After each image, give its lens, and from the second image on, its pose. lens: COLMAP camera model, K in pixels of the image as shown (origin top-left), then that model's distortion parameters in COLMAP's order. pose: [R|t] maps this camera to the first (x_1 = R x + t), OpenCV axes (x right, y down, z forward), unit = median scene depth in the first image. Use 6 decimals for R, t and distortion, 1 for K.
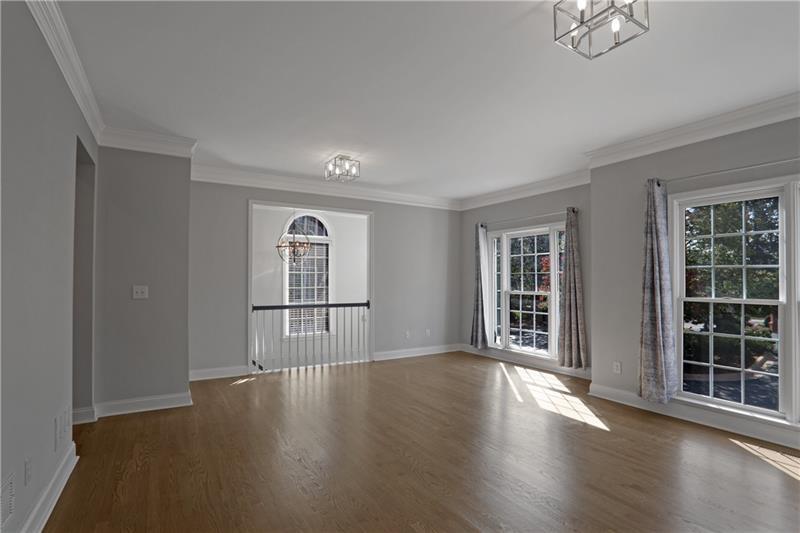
lens RADIAL K [[399.3, 0, 403.4], [0, 399.3, 266.1], [0, 0, 1]] dist [-0.091214, 0.036472]
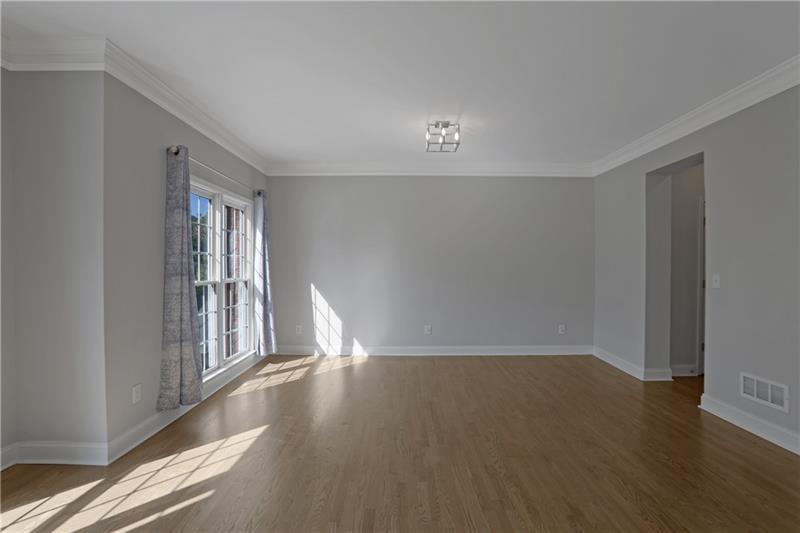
lens RADIAL K [[399.3, 0, 403.4], [0, 399.3, 266.1], [0, 0, 1]] dist [-0.091214, 0.036472]
pose [[-0.865634, 0.000985, 0.500677, -0.180355], [-0.009083, 0.999803, -0.017671, 0.047915], [-0.500596, -0.019844, -0.865454, 1.313383]]
